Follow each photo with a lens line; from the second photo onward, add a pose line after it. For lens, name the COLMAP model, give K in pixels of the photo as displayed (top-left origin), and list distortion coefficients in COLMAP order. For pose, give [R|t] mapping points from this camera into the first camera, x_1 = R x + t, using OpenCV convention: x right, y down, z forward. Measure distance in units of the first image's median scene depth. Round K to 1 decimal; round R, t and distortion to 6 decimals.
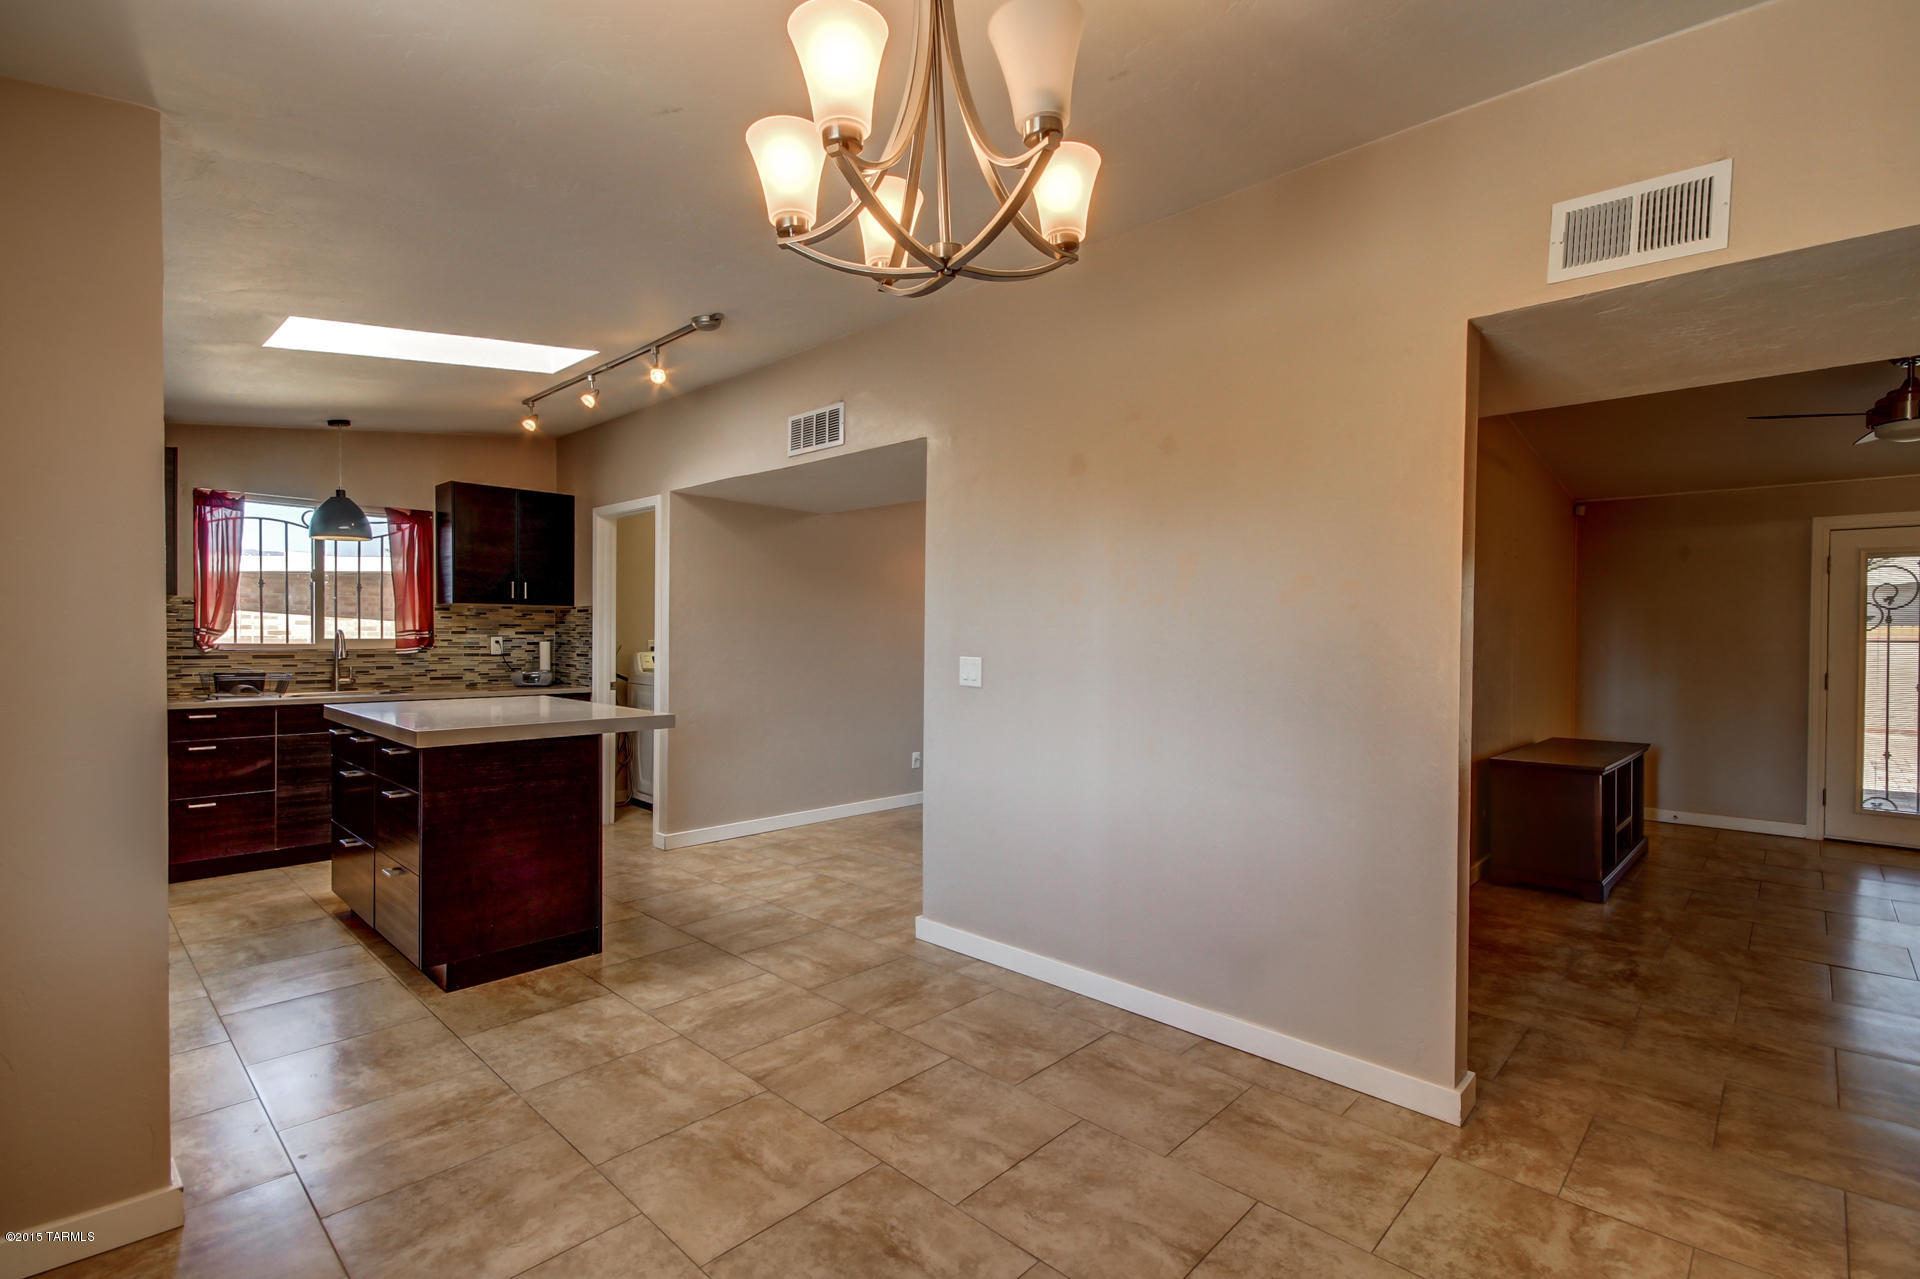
lens RADIAL K [[876.5, 0, 979.8], [0, 876.5, 637.0], [0, 0, 1]] dist [0.014109, 0.000175]
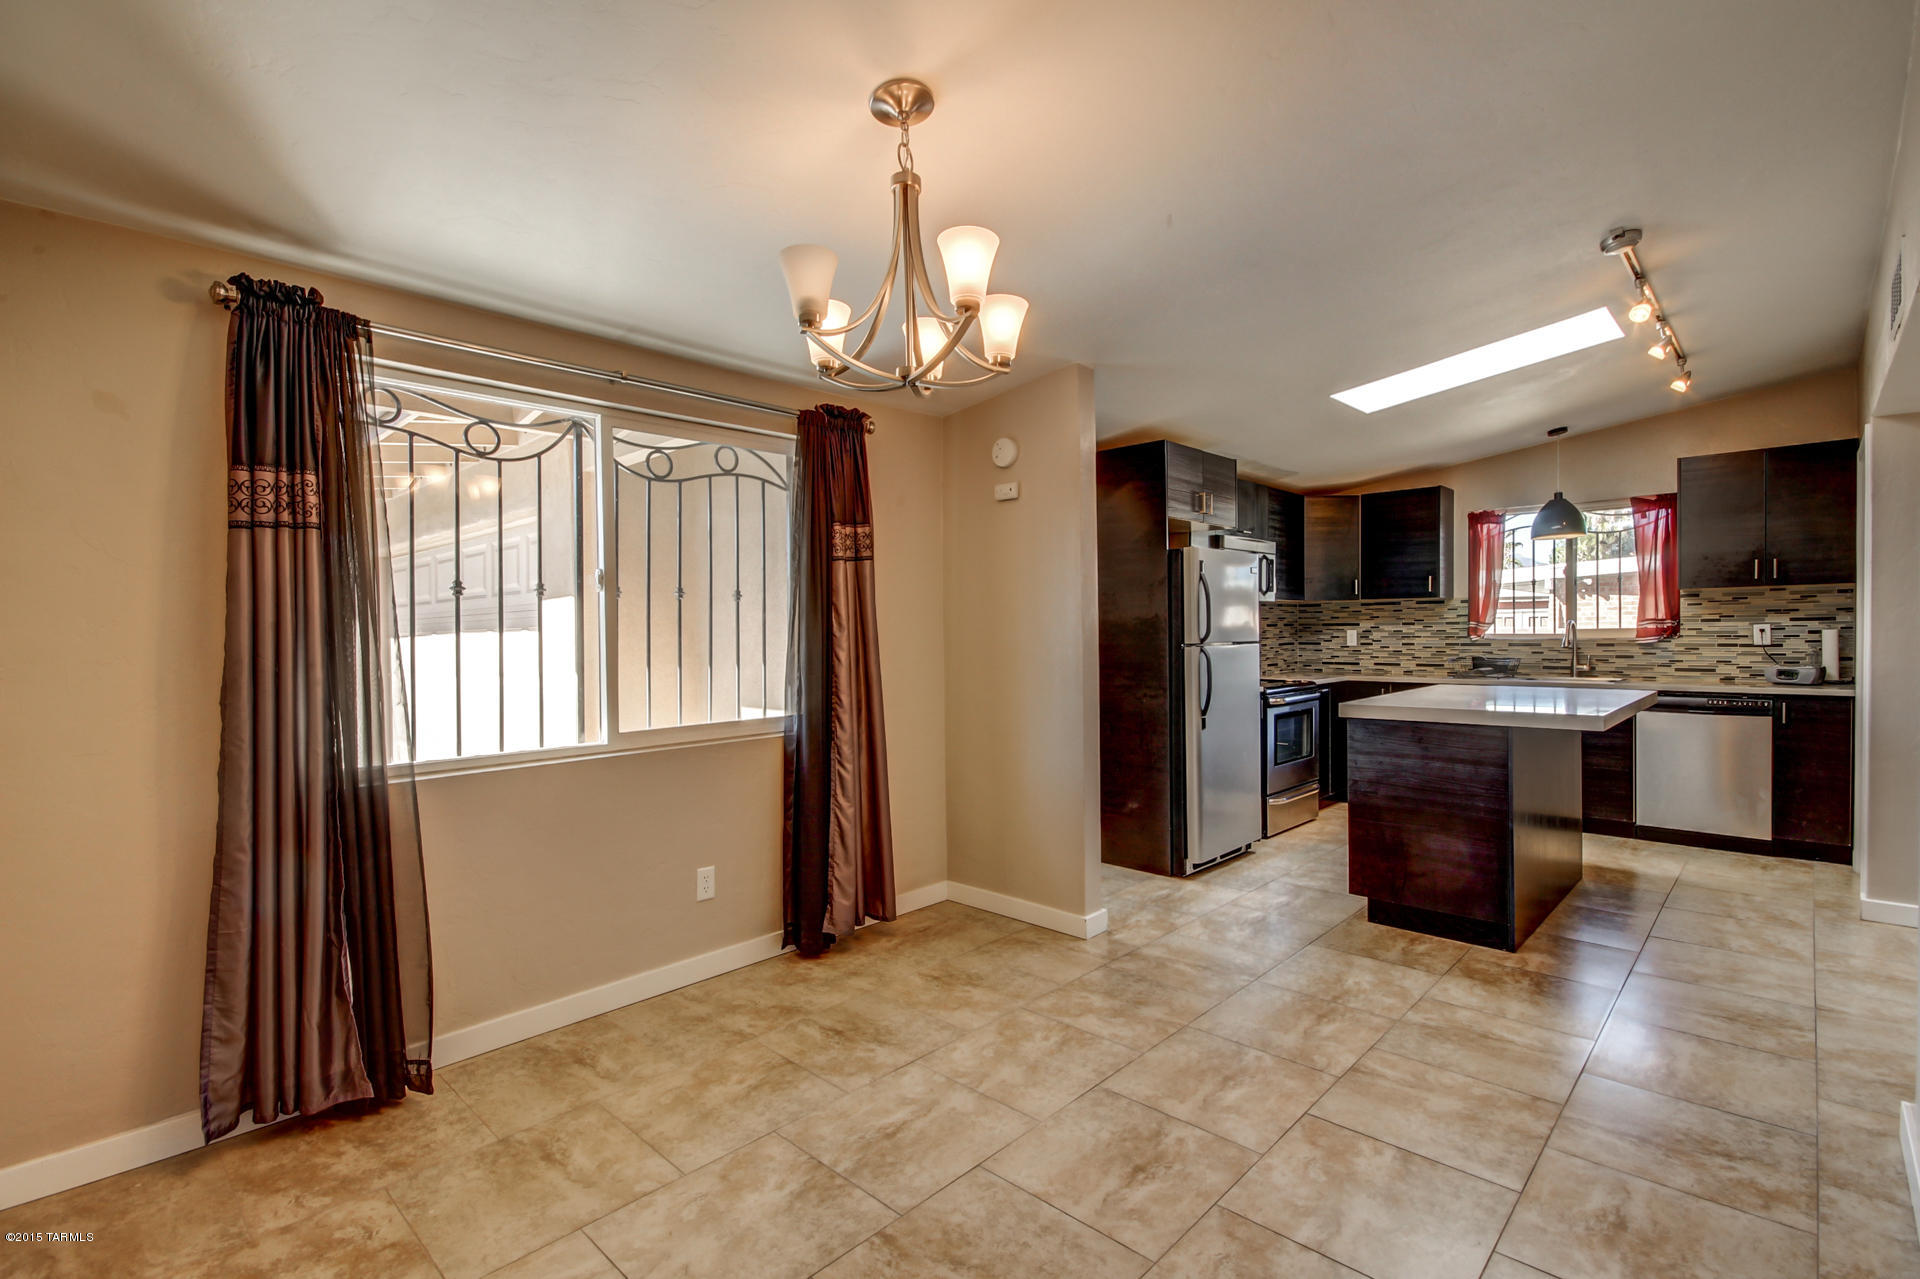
lens RADIAL K [[882.0, 0, 985.5], [0, 882.0, 639.6], [0, 0, 1]] dist [0.012509, -0.001021]
pose [[0.003800, 0.003931, -0.999985, 0.361588], [0.012764, 0.999911, 0.003979, 0.001716], [0.999911, -0.012779, 0.003750, 0.279629]]
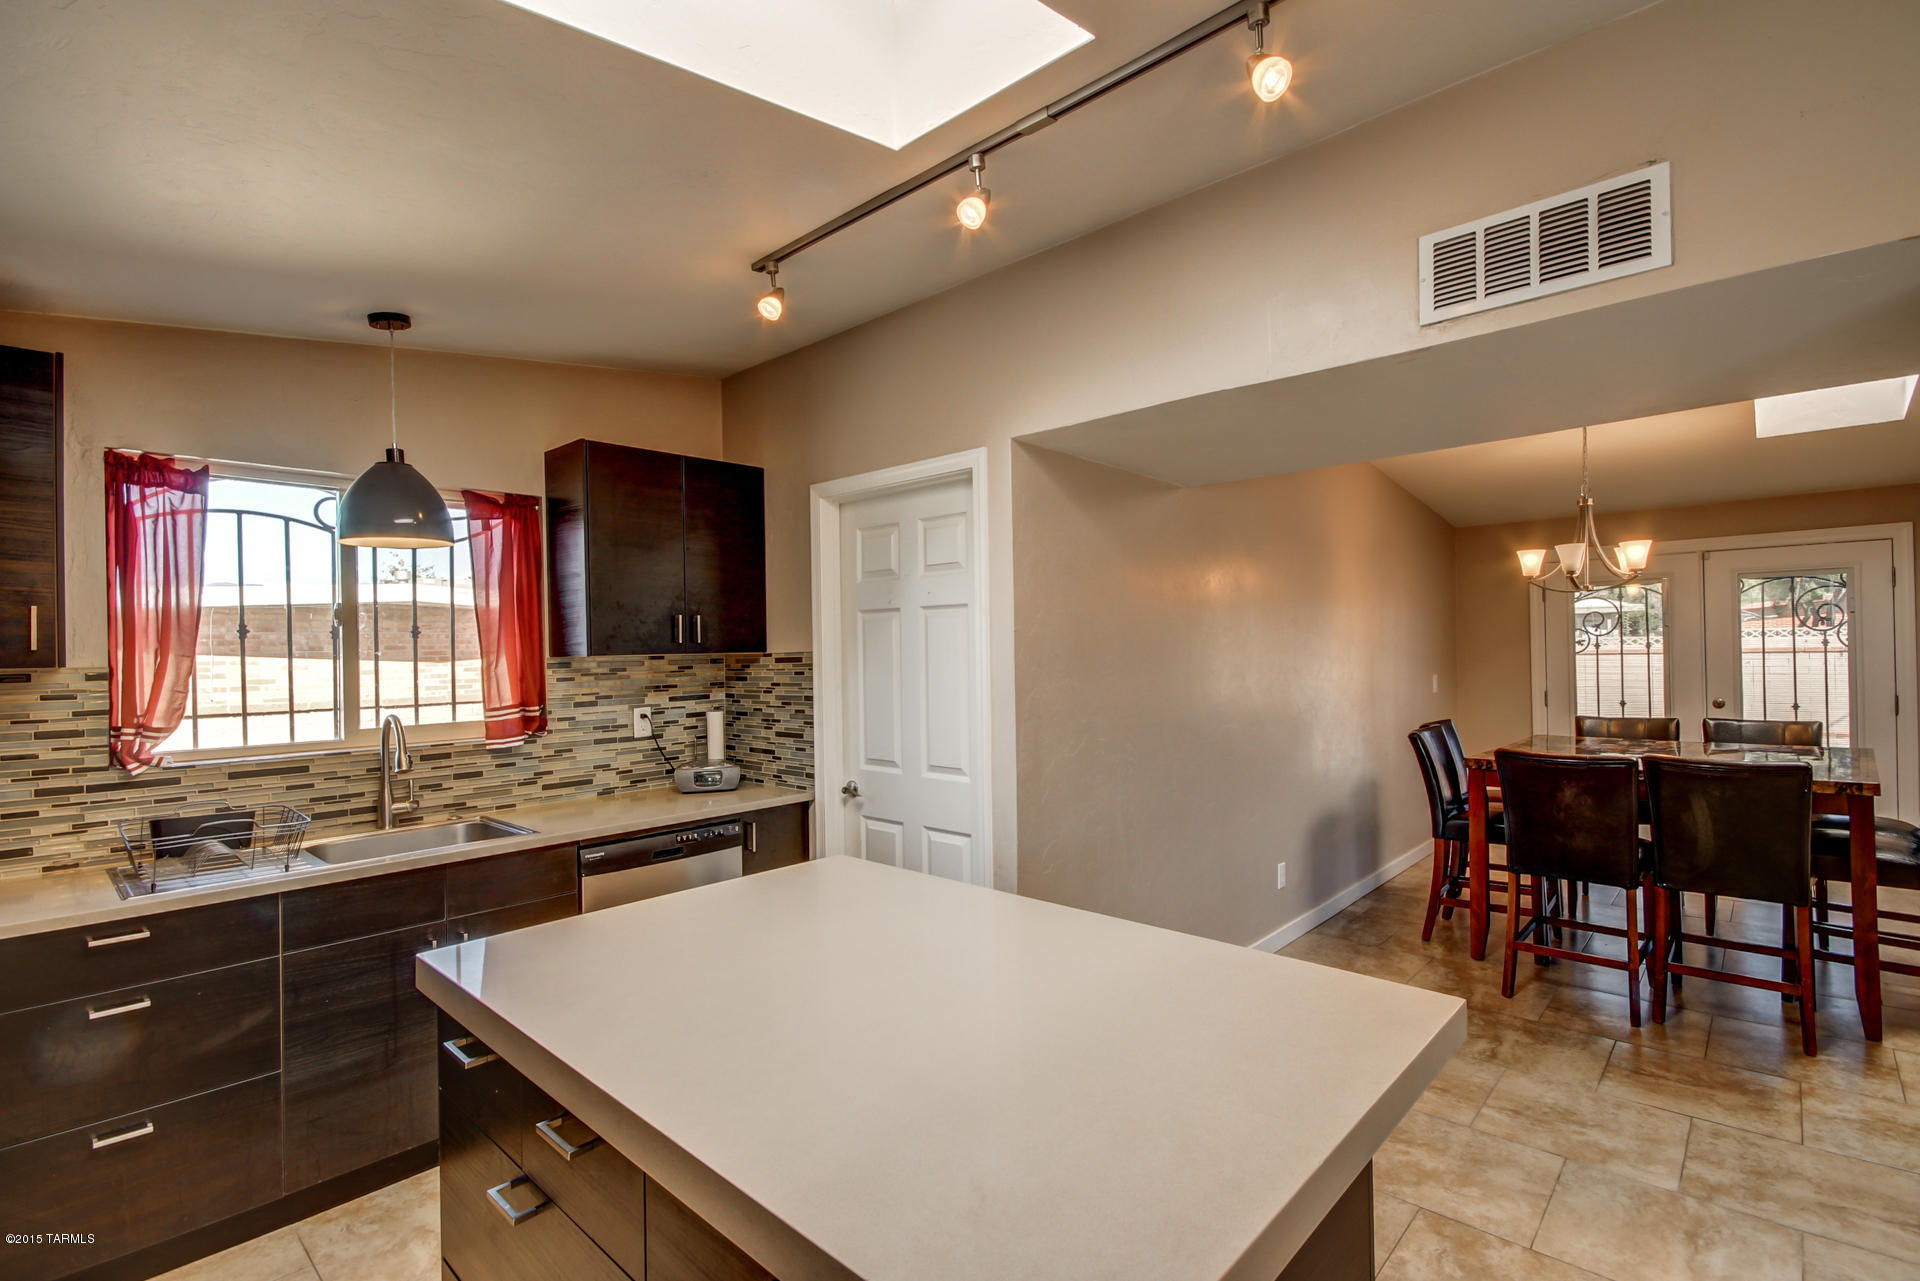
lens RADIAL K [[882.0, 0, 985.5], [0, 882.0, 640.6], [0, 0, 1]] dist [0.012509, -0.001021]
pose [[0.999465, -0.027281, 0.018053, -0.376527], [0.027492, 0.999556, -0.011529, -0.037239], [-0.017730, 0.012019, 0.999771, 0.458328]]
